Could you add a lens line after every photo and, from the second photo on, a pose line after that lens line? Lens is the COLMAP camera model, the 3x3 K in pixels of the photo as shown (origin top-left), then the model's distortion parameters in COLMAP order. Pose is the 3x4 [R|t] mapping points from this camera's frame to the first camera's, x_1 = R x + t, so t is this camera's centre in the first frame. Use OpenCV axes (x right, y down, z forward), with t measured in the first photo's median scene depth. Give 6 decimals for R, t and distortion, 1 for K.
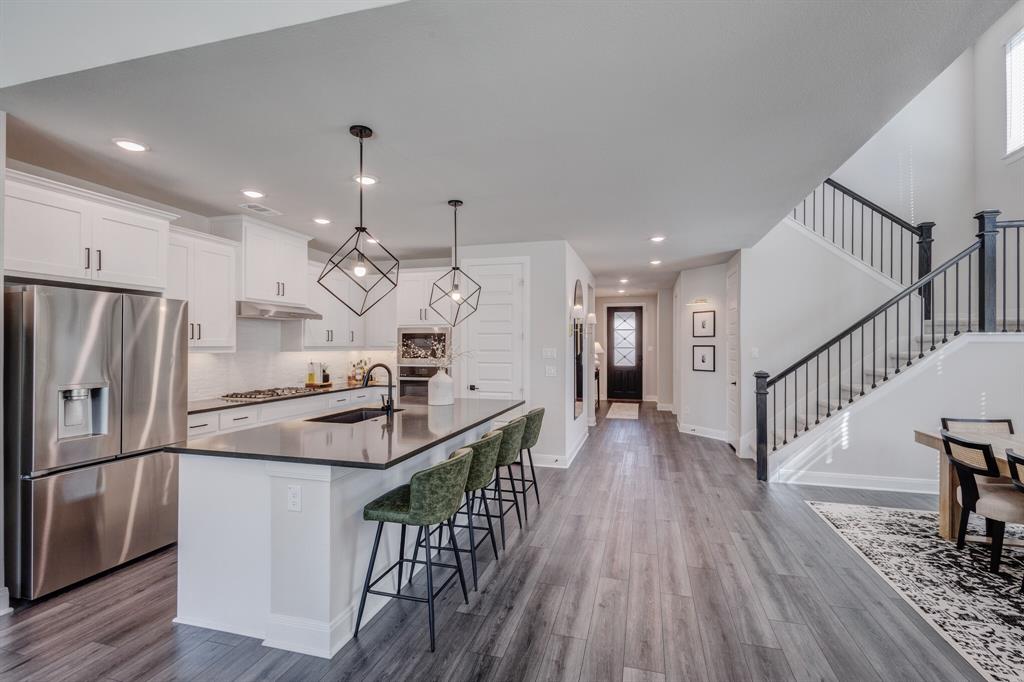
lens RADIAL K [[477.2, 0, 513.6], [0, 477.2, 341.2], [0, 0, 1]] dist [0.015373, -0.004875]
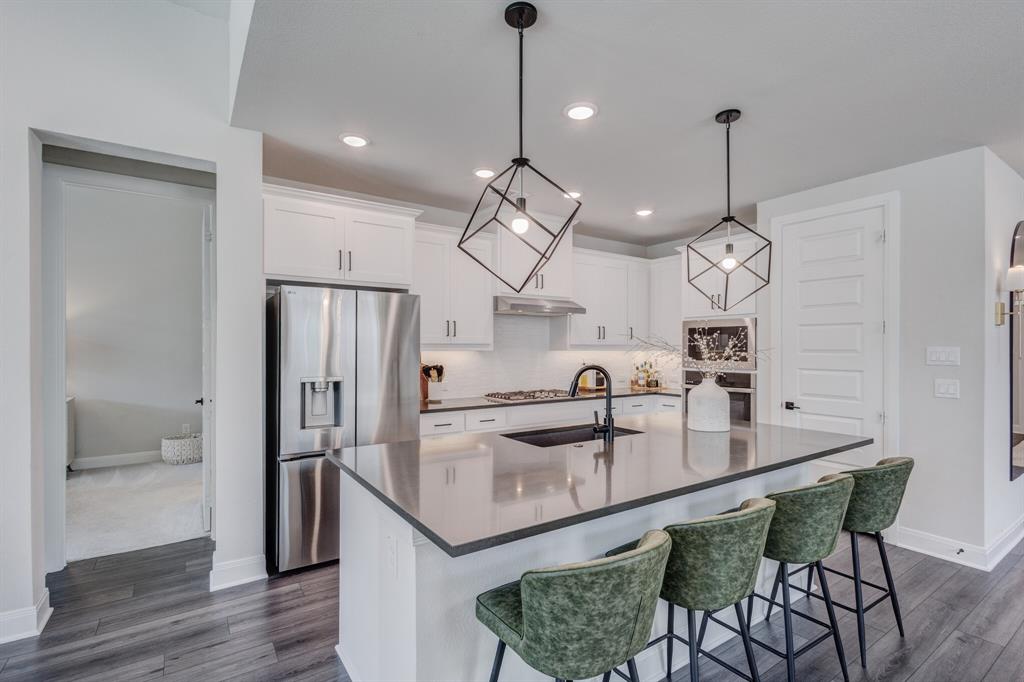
lens RADIAL K [[477.2, 0, 508.0], [0, 477.2, 347.4], [0, 0, 1]] dist [0.015373, -0.004875]
pose [[0.764326, 0.000391, -0.644829, 0.059393], [0.003923, 0.999978, 0.005256, 0.012623], [0.644818, -0.006547, 0.764308, 0.288734]]
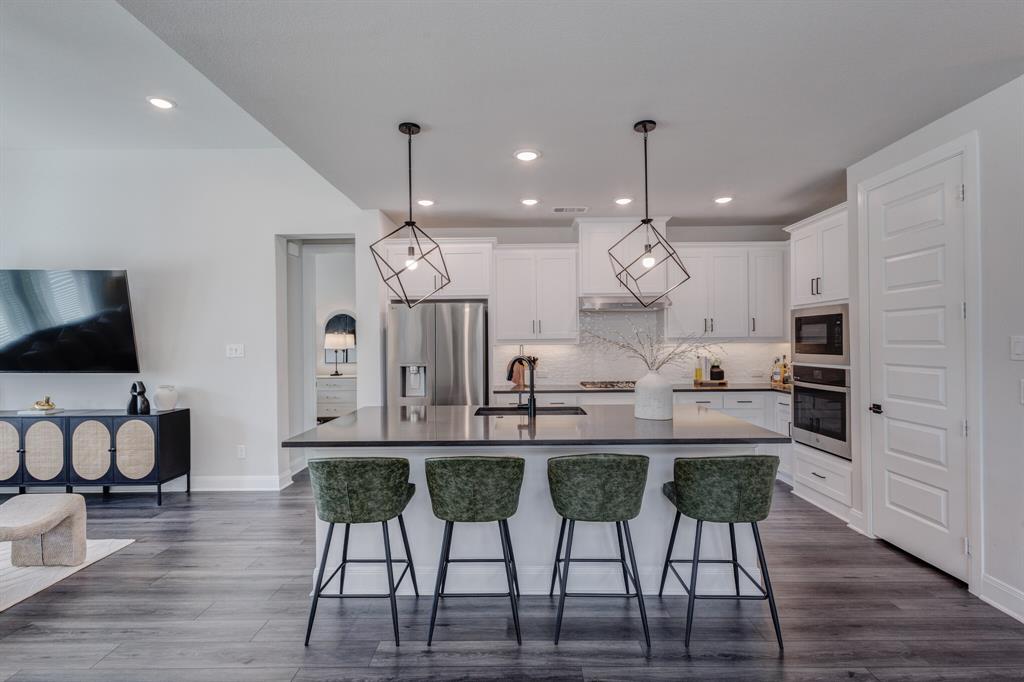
lens RADIAL K [[477.2, 0, 512.7], [0, 477.2, 338.5], [0, 0, 1]] dist [0.015373, -0.004875]
pose [[0.257806, -0.010109, -0.966144, 0.441093], [0.017788, 0.999825, -0.005715, 0.014212], [0.966033, -0.015712, 0.257941, 0.570848]]
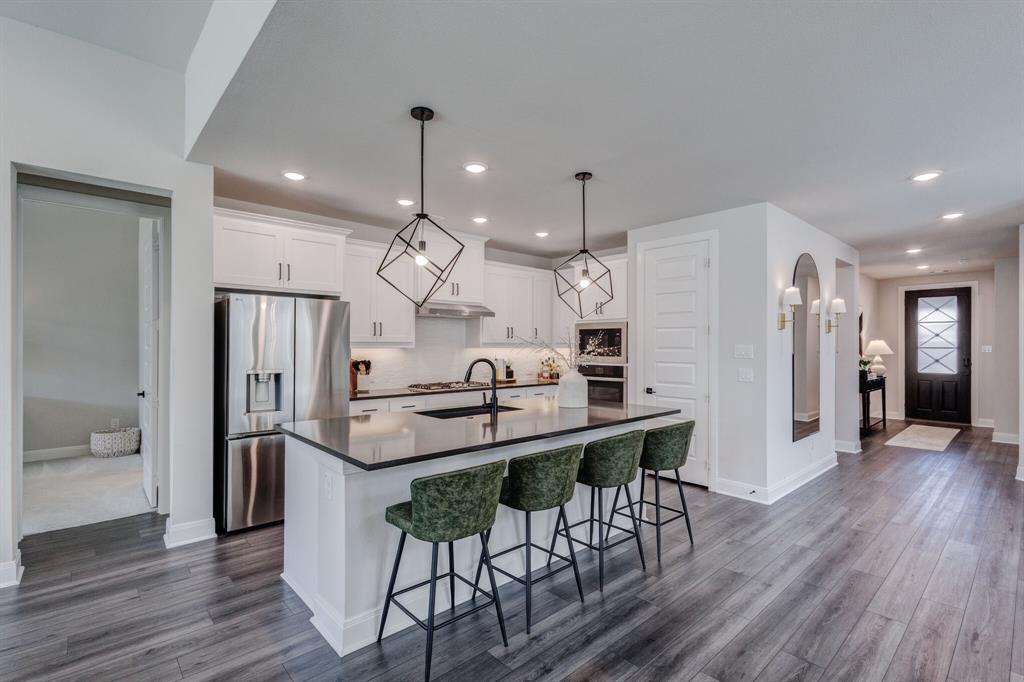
lens RADIAL K [[477.2, 0, 509.0], [0, 477.2, 342.0], [0, 0, 1]] dist [0.015373, -0.004875]
pose [[0.845310, -0.001922, -0.534273, 0.204754], [0.002101, 0.999998, -0.000273, 0.011252], [0.534273, -0.000892, 0.845312, 0.172392]]
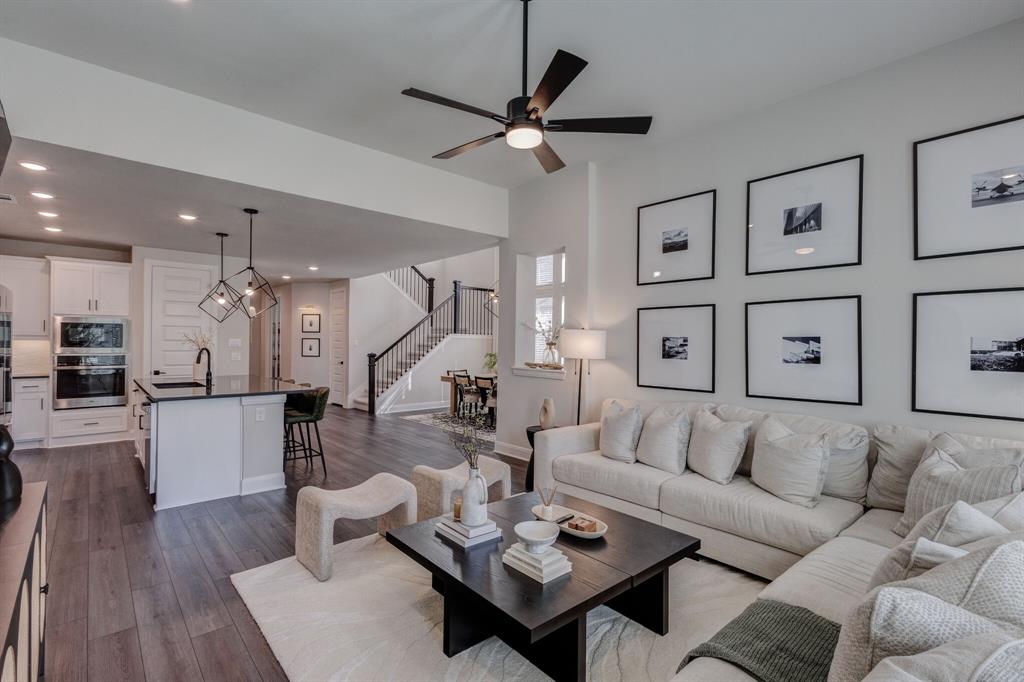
lens RADIAL K [[477.2, 0, 512.4], [0, 477.2, 341.0], [0, 0, 1]] dist [0.015373, -0.004875]
pose [[0.542979, 0.006054, 0.839725, -0.754770], [-0.015453, 0.999877, 0.002784, 0.005648], [-0.839604, -0.014488, 0.543006, -0.437489]]
